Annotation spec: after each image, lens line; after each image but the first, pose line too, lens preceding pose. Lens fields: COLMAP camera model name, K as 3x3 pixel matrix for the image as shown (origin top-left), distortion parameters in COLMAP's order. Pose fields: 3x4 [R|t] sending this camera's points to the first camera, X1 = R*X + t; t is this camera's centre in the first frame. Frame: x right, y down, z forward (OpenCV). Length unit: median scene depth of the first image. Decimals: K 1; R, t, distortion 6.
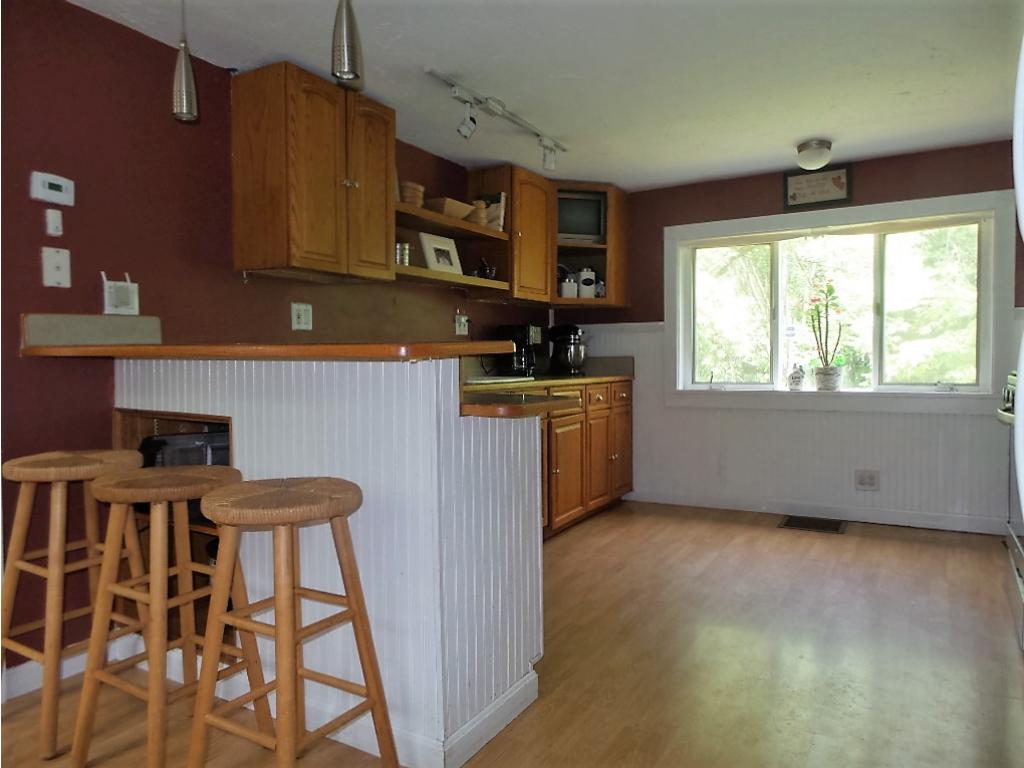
lens RADIAL K [[703.3, 0, 515.3], [0, 703.3, 389.7], [0, 0, 1]] dist [-0.004612, 0.007132]
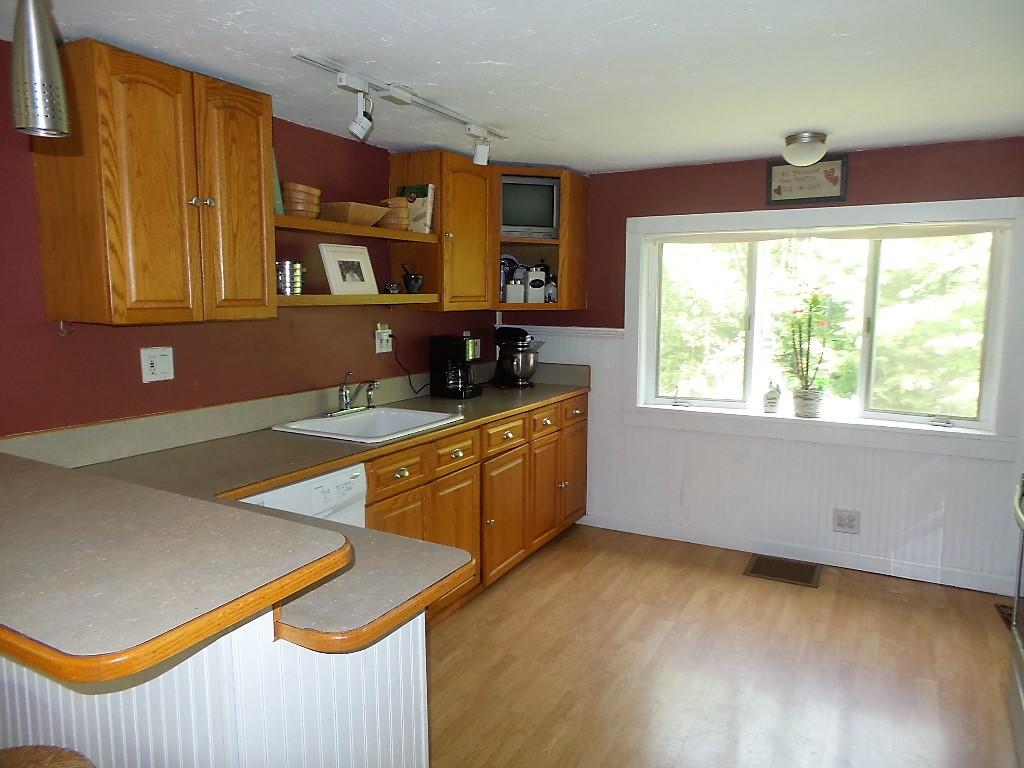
lens RADIAL K [[703.3, 0, 515.3], [0, 703.3, 389.7], [0, 0, 1]] dist [-0.004612, 0.007132]
pose [[0.999438, 0.006291, 0.032941, 0.053793], [-0.009317, 0.995666, 0.092537, -0.112481], [-0.032216, -0.092792, 0.995164, 0.146770]]
